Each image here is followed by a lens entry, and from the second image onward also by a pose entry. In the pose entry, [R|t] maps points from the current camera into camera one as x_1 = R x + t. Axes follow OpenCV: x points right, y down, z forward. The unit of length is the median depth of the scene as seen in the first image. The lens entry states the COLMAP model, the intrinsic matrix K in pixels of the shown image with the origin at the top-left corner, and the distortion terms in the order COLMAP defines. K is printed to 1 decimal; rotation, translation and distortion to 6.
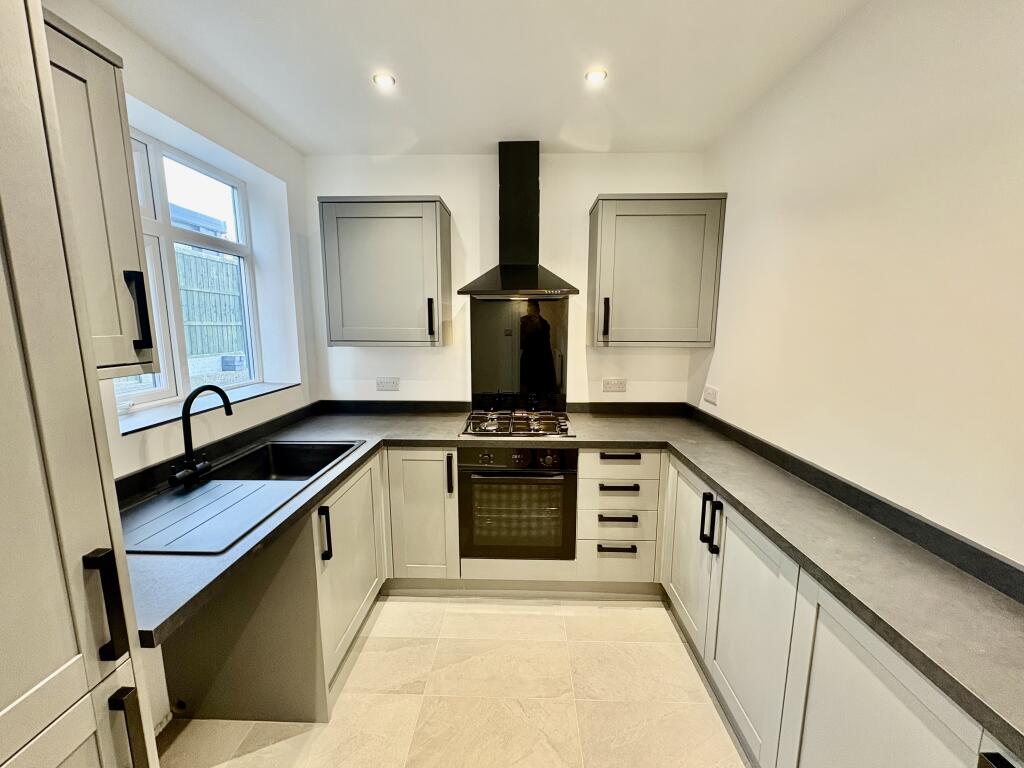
lens RADIAL K [[407.2, 0, 512.1], [0, 407.2, 386.3], [0, 0, 1]] dist [0.001457, 0.000143]
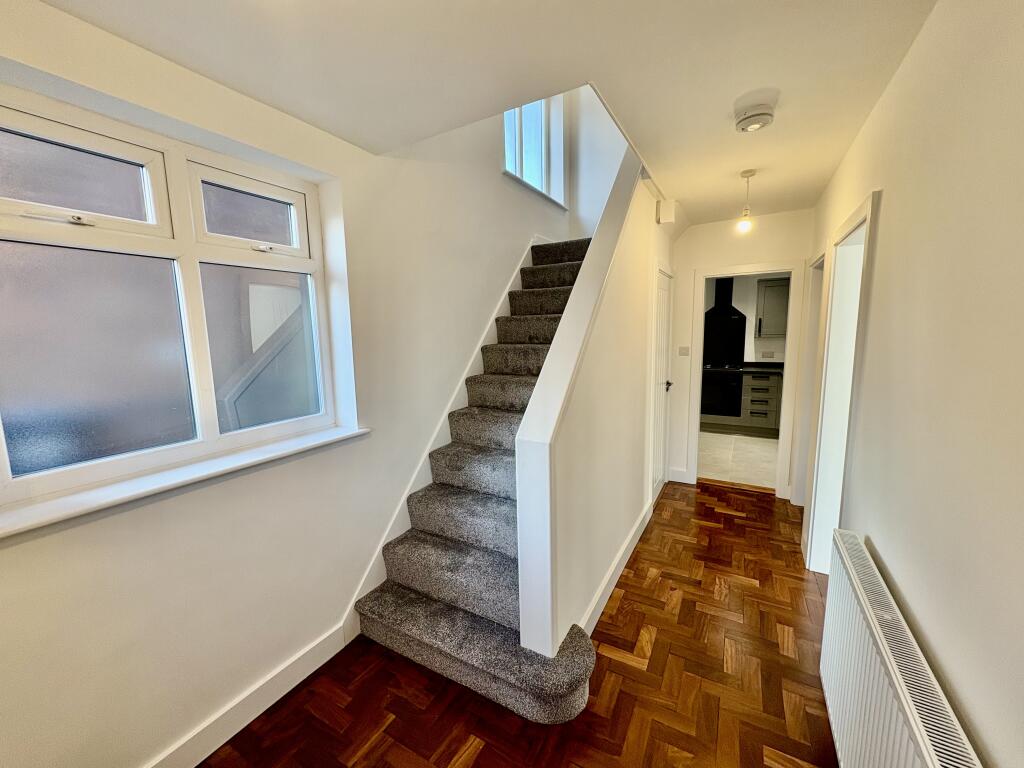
lens RADIAL K [[407.2, 0, 509.1], [0, 407.2, 382.3], [0, 0, 1]] dist [0.001457, 0.000143]
pose [[0.883103, 0.045939, -0.466924, 0.052656], [-0.048645, 0.998796, 0.006264, 0.260090], [0.466650, 0.017182, 0.884275, -2.114051]]
